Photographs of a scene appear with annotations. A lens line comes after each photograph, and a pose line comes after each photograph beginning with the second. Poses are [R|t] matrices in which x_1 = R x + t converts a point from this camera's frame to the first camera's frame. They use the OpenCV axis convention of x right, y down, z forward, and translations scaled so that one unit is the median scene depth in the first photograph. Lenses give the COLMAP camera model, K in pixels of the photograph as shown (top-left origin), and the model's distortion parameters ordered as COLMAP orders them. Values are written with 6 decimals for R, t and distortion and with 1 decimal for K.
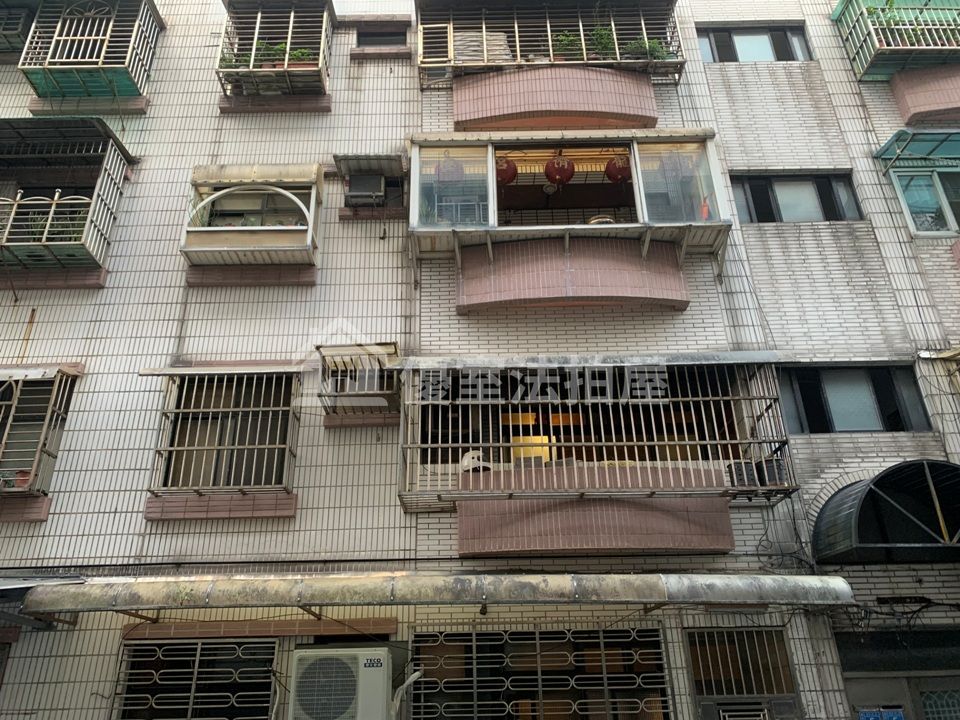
lens RADIAL K [[731.0, 0, 469.0], [0, 731.0, 352.3], [0, 0, 1]] dist [0.018608, -0.020761]
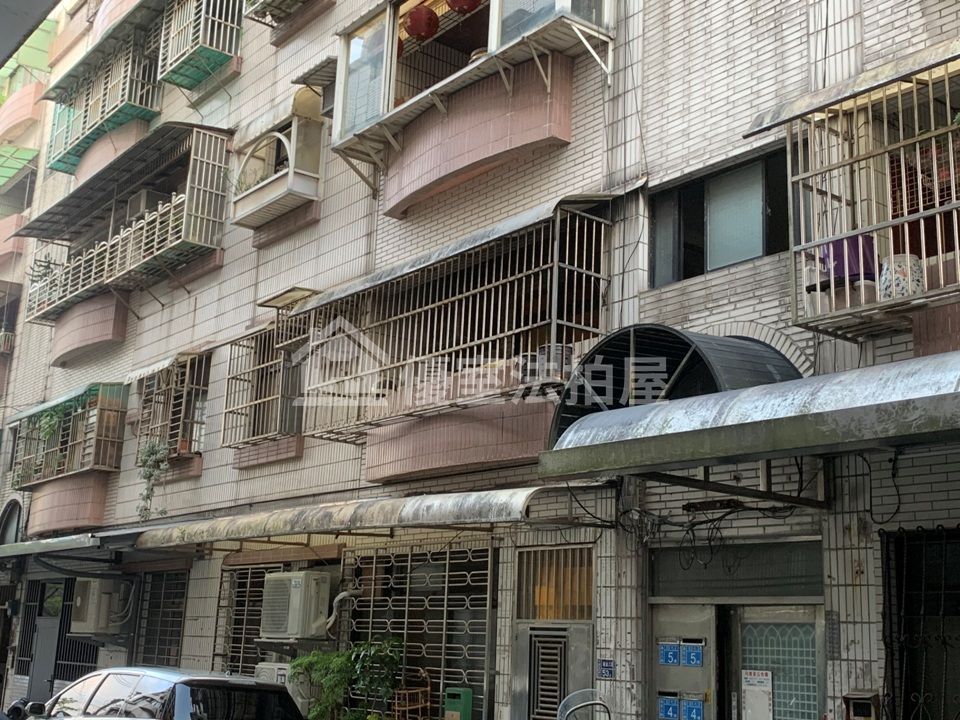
lens RADIAL K [[1211.7, 0, 491.4], [0, 1211.7, 341.1], [0, 0, 1]] dist [0.025844, 0.000000]
pose [[0.612902, -0.151076, -0.775582, 1.364223], [0.307881, 0.949636, 0.058322, 0.044331], [0.727709, -0.274533, 0.628547, 0.126287]]
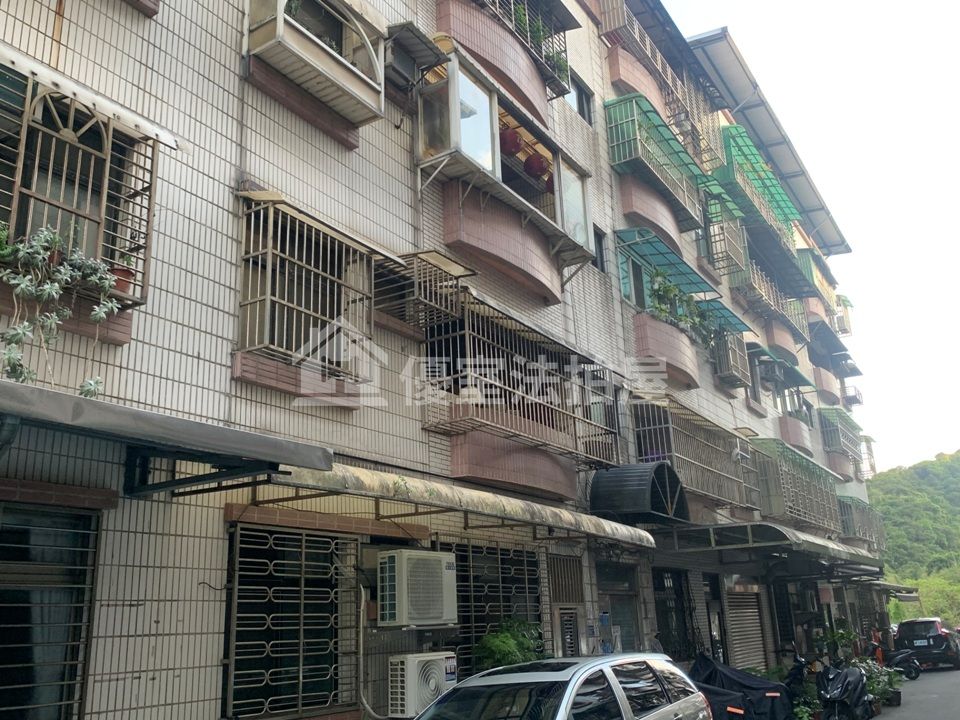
lens RADIAL K [[858.3, 0, 467.3], [0, 858.3, 355.4], [0, 0, 1]] dist [0.043897, -0.074294]
pose [[0.548176, 0.251055, 0.797794, -1.053717], [-0.354278, 0.933780, -0.050418, 0.164072], [-0.757622, -0.255003, 0.600819, 0.258654]]
